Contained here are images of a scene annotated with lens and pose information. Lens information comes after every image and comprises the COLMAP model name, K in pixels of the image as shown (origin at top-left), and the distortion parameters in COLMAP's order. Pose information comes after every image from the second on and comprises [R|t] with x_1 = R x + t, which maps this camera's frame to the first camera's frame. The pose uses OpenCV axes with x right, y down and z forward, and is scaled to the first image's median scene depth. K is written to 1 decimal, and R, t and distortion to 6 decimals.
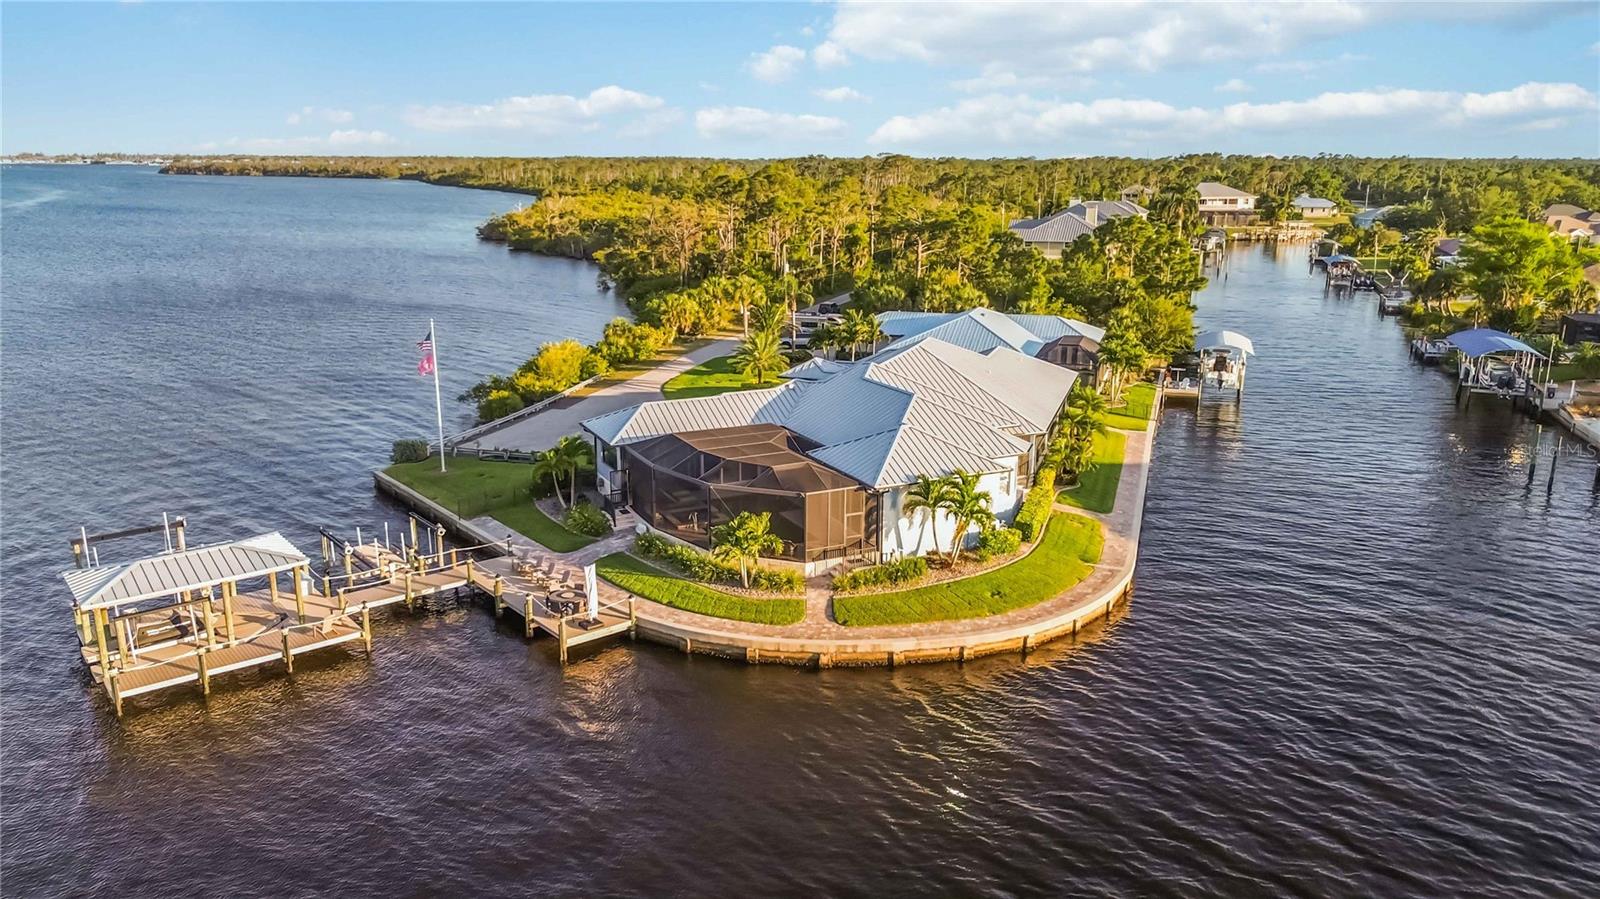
lens RADIAL K [[1138.6, 0, 832.9], [0, 1138.6, 453.2], [0, 0, 1]] dist [0.042744, -0.043264]
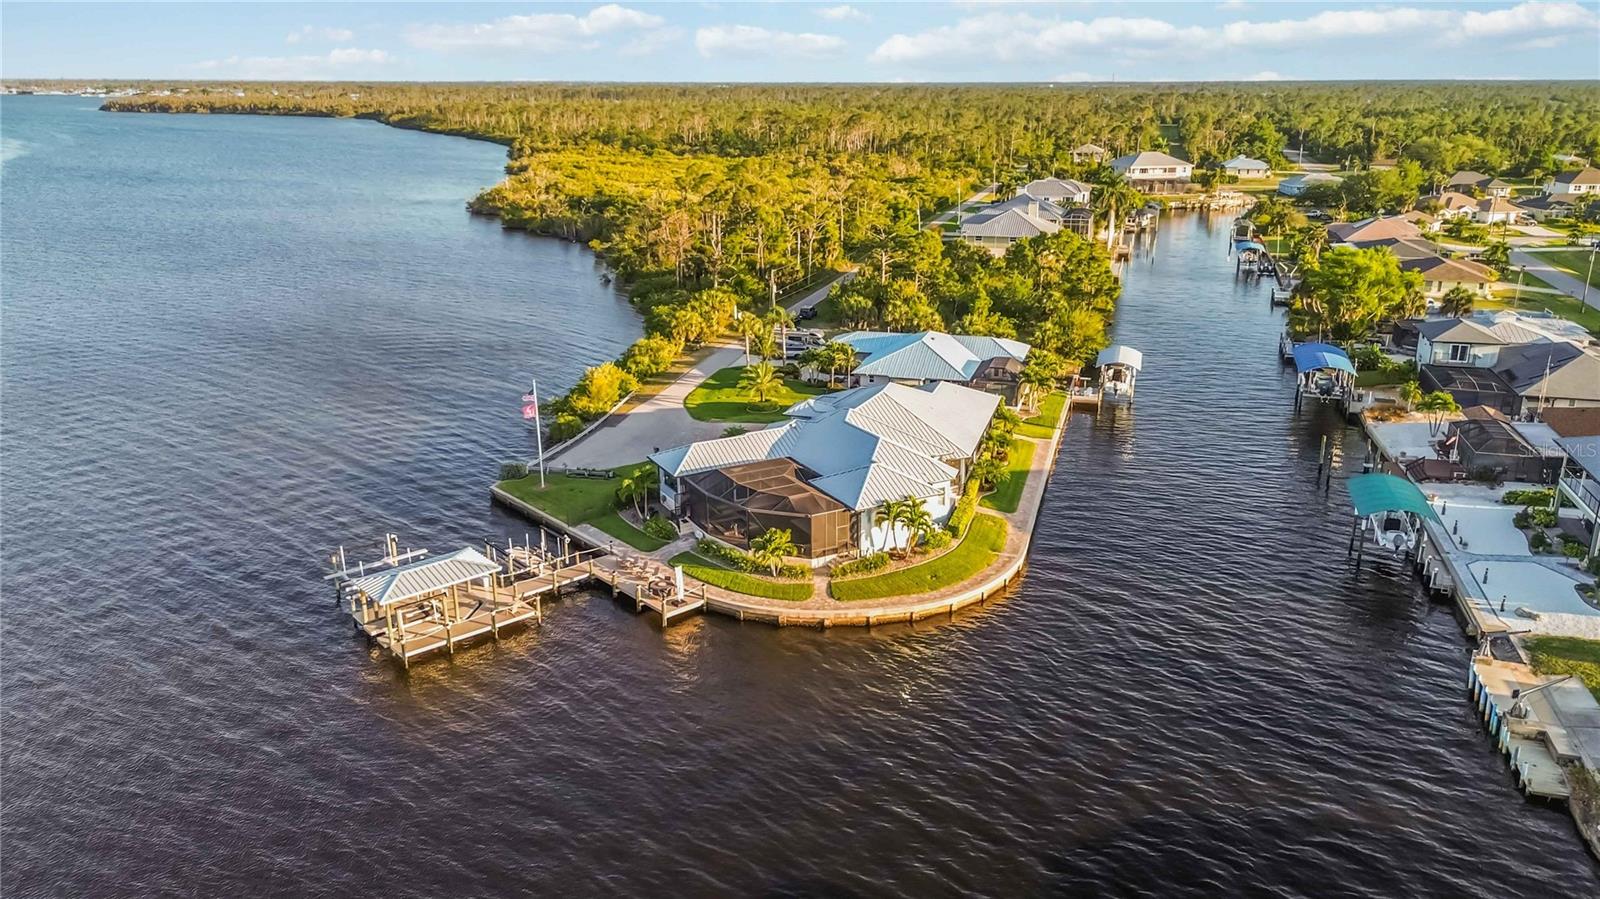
lens RADIAL K [[1138.6, 0, 832.9], [0, 1138.6, 453.2], [0, 0, 1]] dist [0.042744, -0.043264]
pose [[0.999433, -0.021003, 0.026310, -0.025847], [0.019420, 0.998068, 0.059022, -0.108374], [-0.027499, -0.058478, 0.997910, -0.423869]]
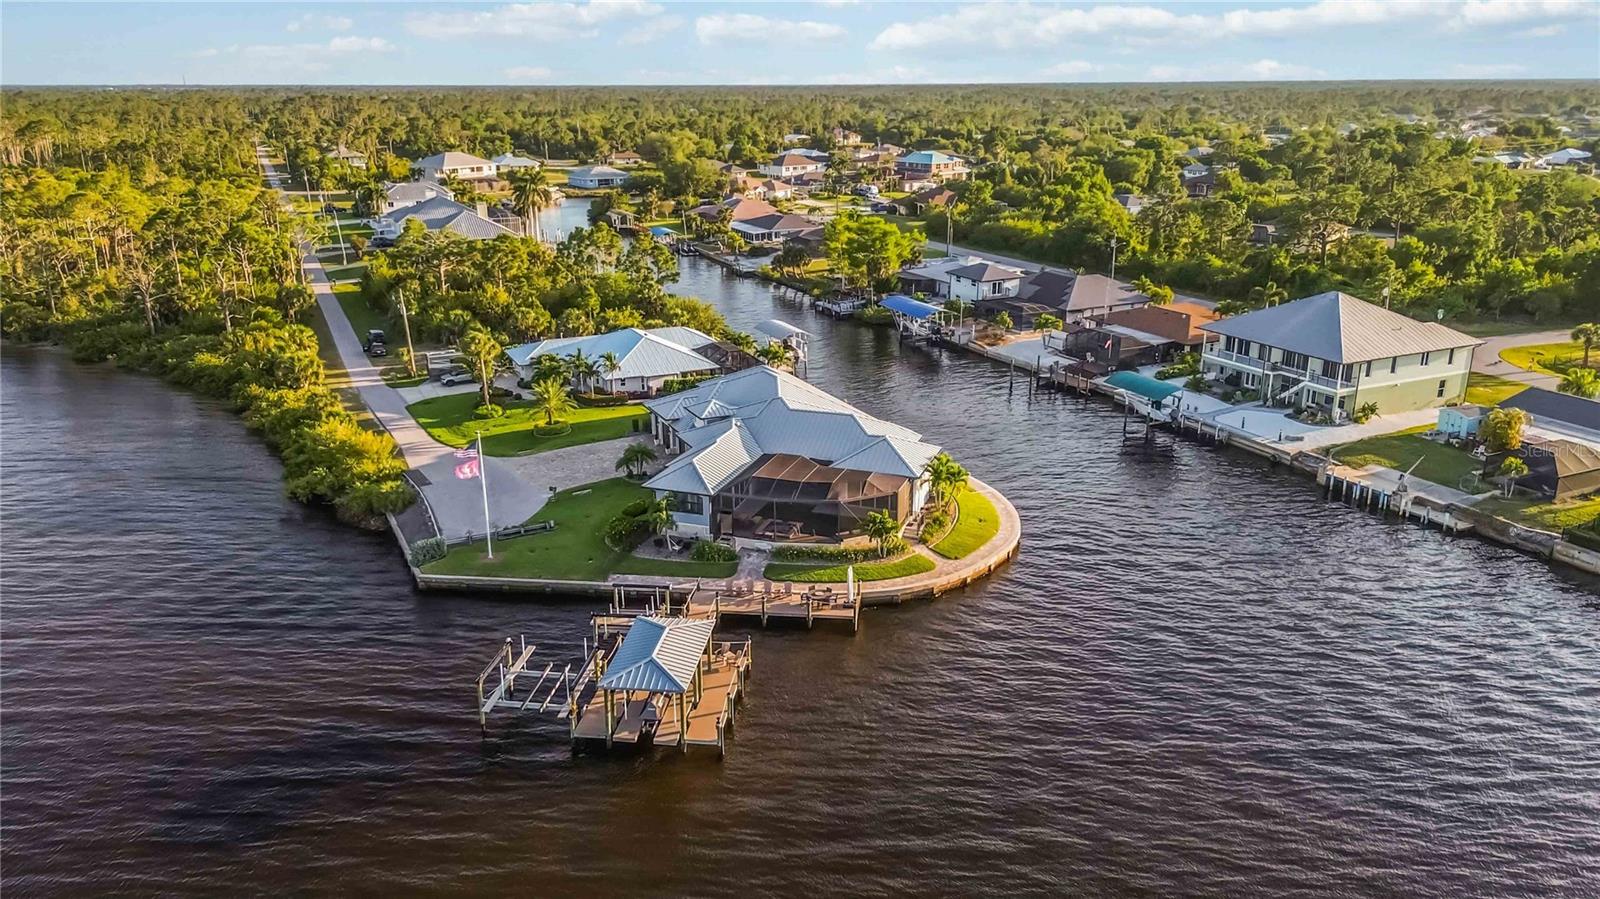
lens RADIAL K [[1138.6, 0, 832.9], [0, 1138.6, 453.2], [0, 0, 1]] dist [0.042744, -0.043264]
pose [[0.703424, -0.222127, 0.675170, -0.878271], [0.181251, 0.974566, 0.131792, -0.183848], [-0.687272, 0.029669, 0.725794, -0.071922]]
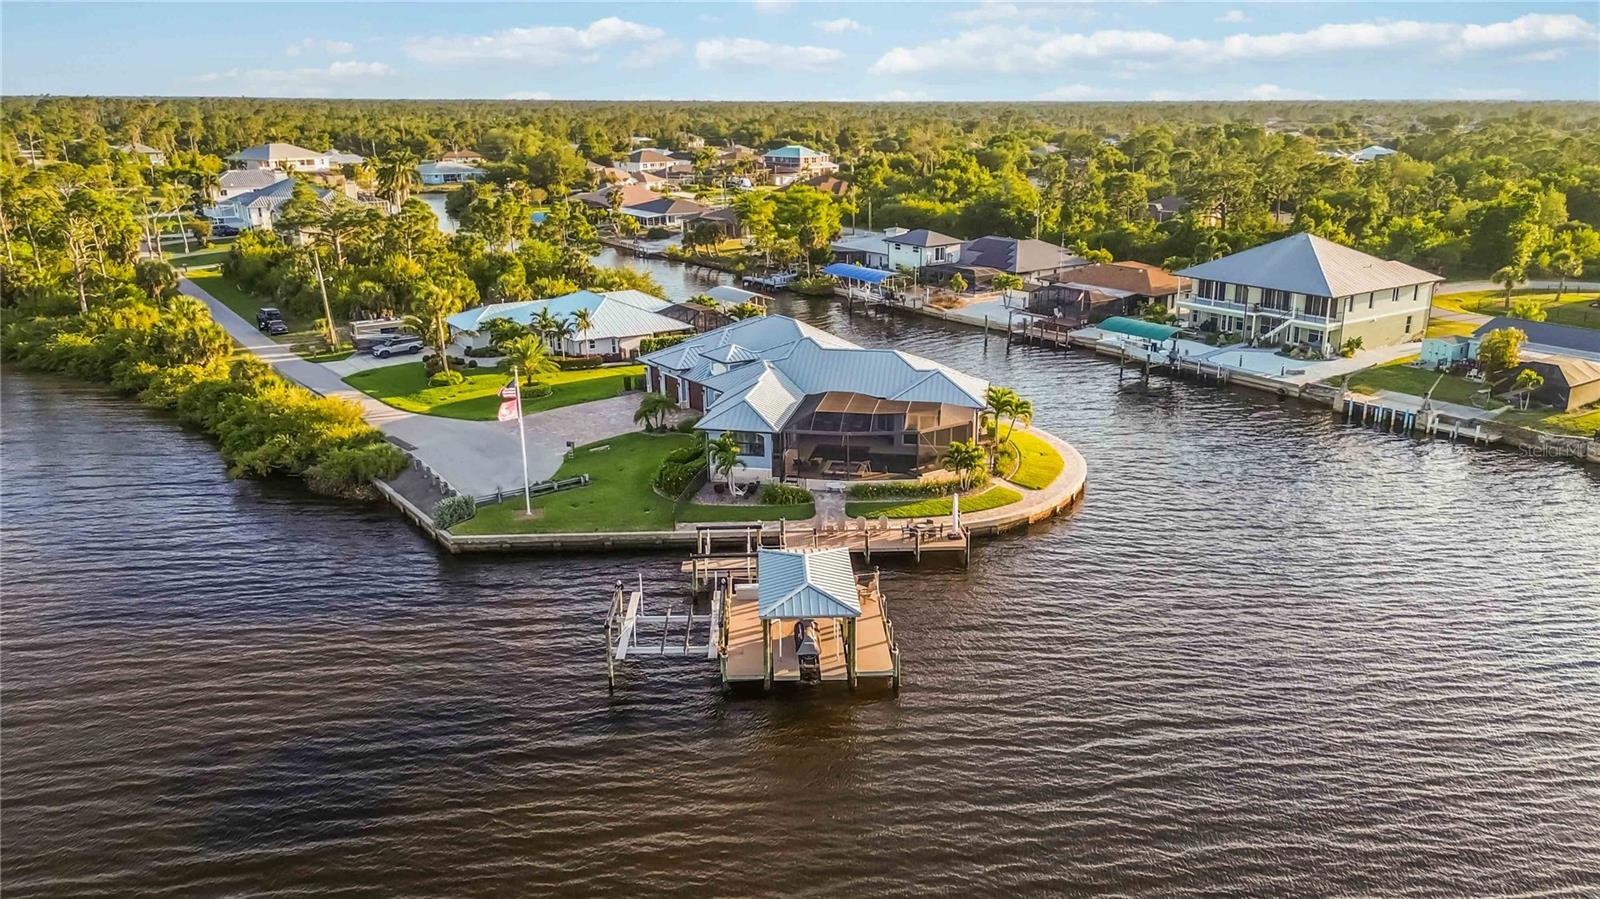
lens RADIAL K [[1156.5, 0, 855.8], [0, 1156.5, 448.4], [0, 0, 1]] dist [0.046012, -0.030473]
pose [[0.566987, -0.237272, 0.788814, -0.994928], [0.207097, 0.967918, 0.142287, -0.131841], [-0.797268, 0.082686, 0.597935, 0.171973]]
